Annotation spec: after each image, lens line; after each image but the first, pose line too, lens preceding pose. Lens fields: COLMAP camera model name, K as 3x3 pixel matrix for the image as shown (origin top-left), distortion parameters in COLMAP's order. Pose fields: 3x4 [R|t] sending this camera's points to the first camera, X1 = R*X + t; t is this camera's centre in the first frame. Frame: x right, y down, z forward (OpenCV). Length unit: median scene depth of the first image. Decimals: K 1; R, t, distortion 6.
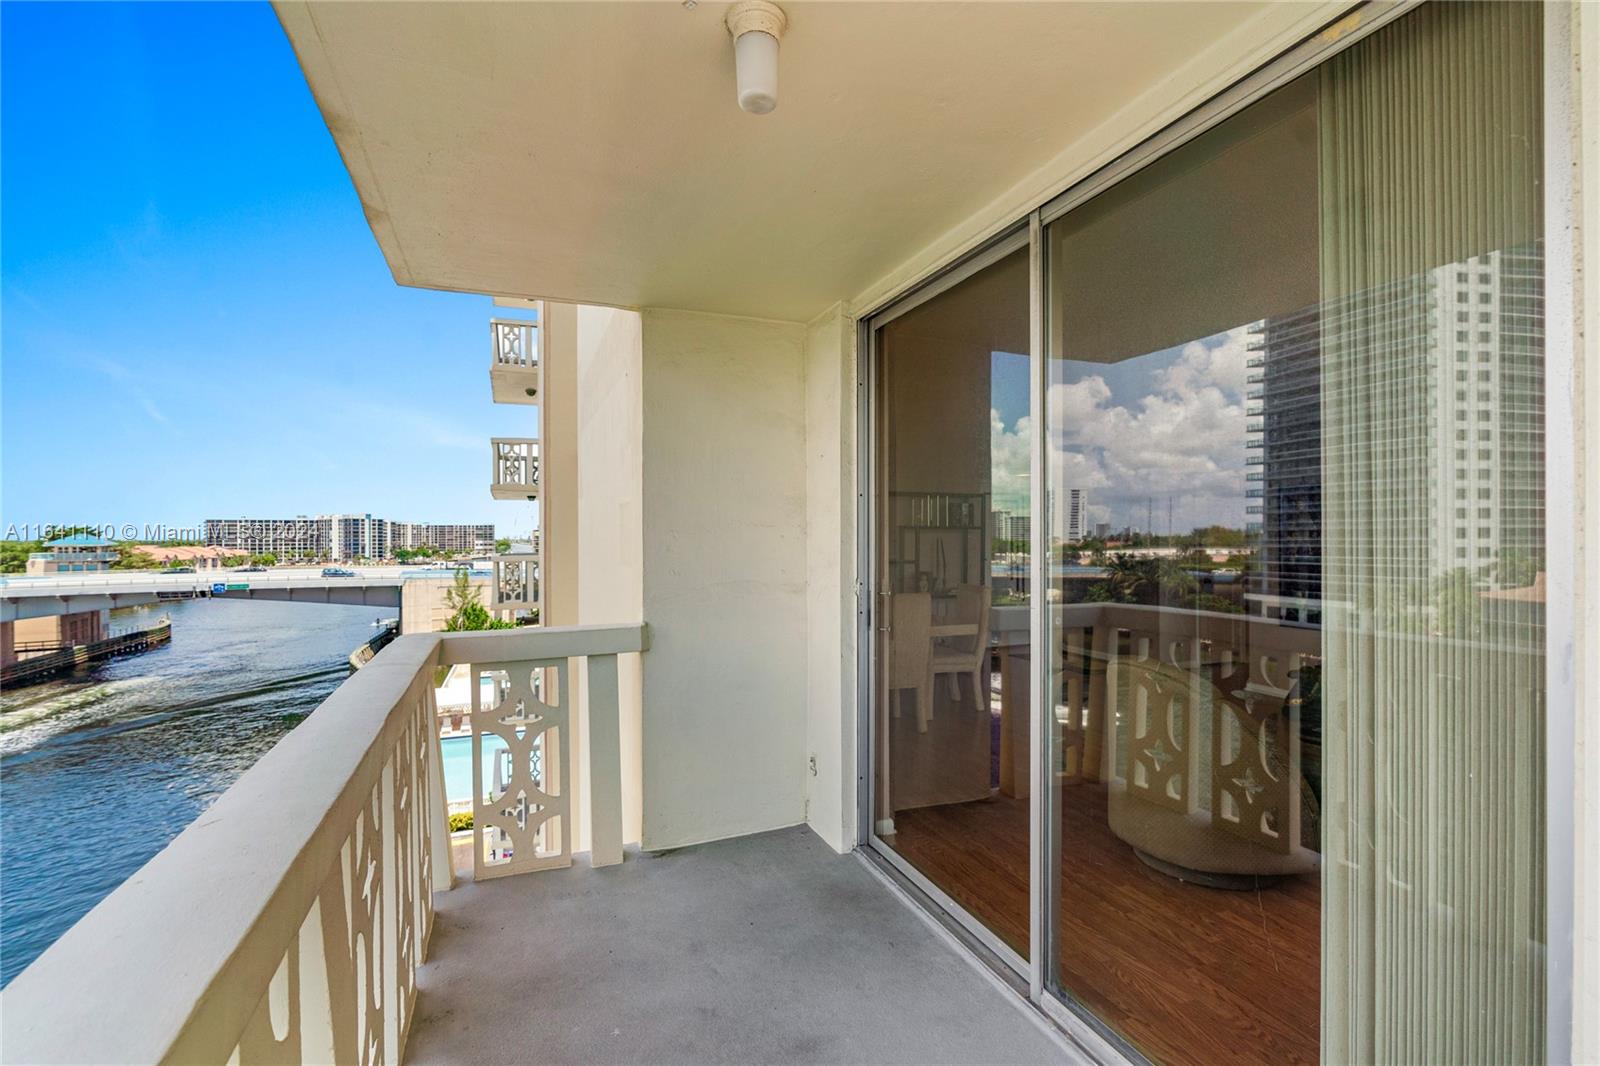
lens RADIAL K [[727.6, 0, 804.9], [0, 727.6, 536.5], [0, 0, 1]] dist [-0.010591, 0.004528]
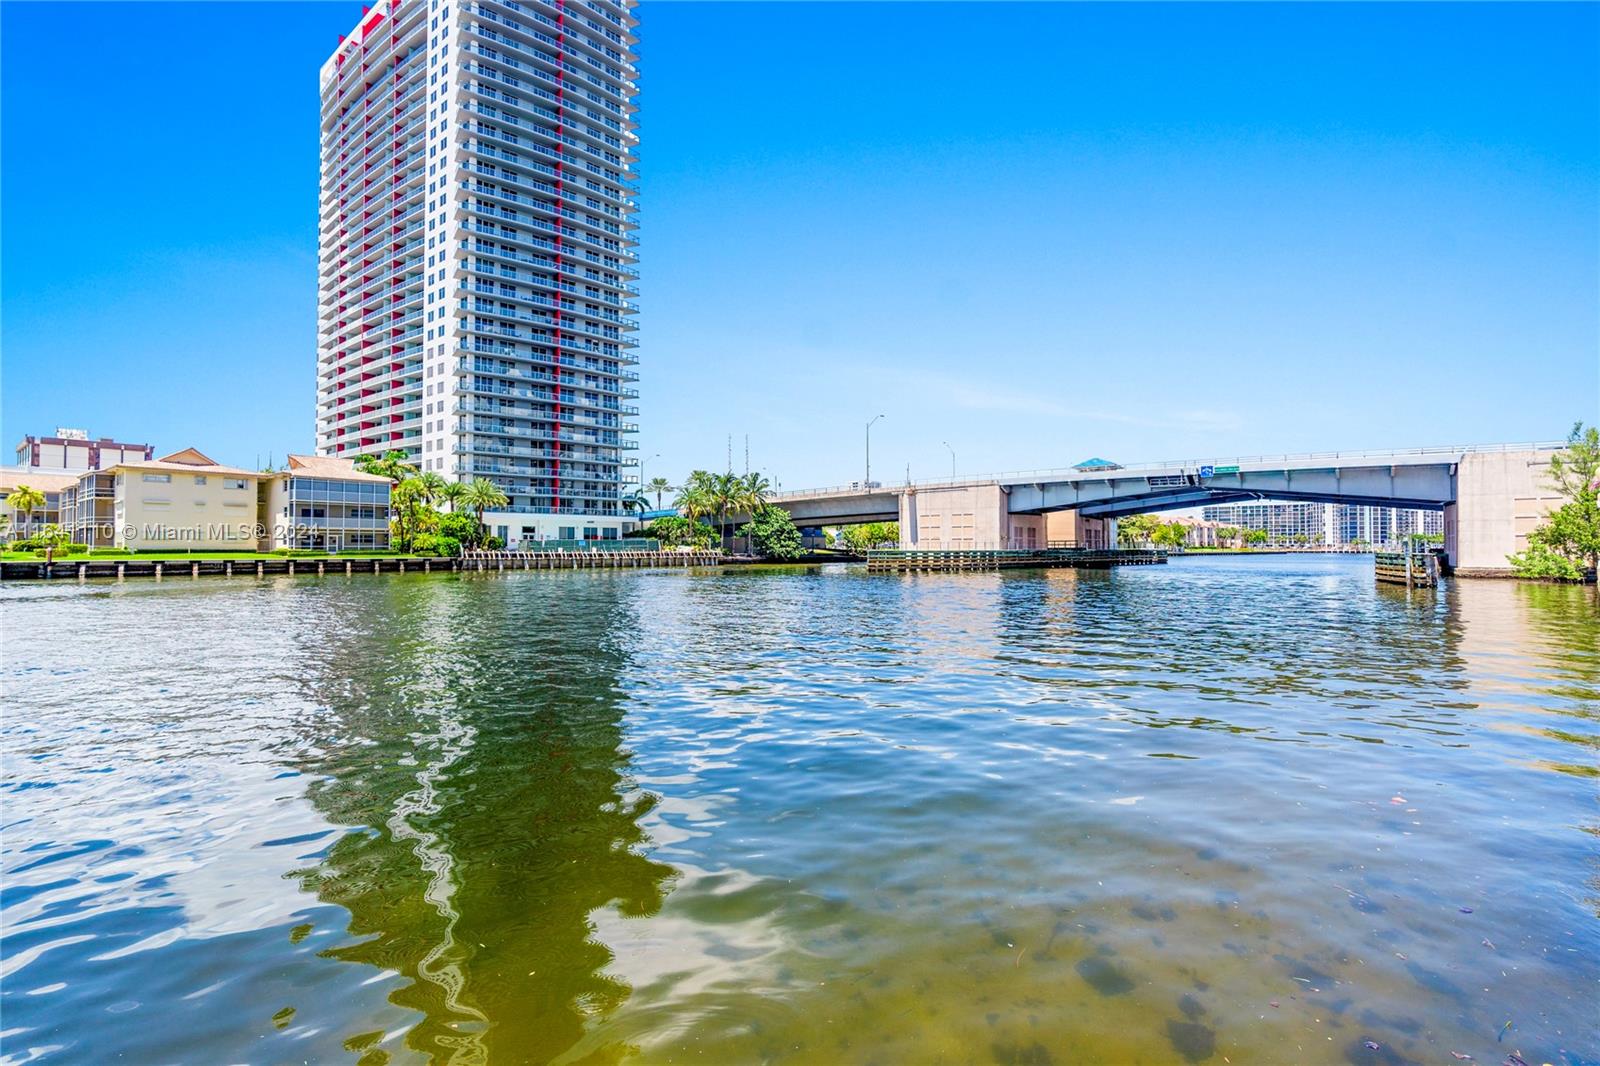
lens RADIAL K [[727.6, 0, 797.4], [0, 727.6, 532.1], [0, 0, 1]] dist [-0.010591, 0.004528]
pose [[0.358690, -0.013078, -0.933365, -0.160686], [-0.004140, 0.999870, -0.015601, 0.141139], [0.933447, 0.009460, 0.358589, 0.211403]]
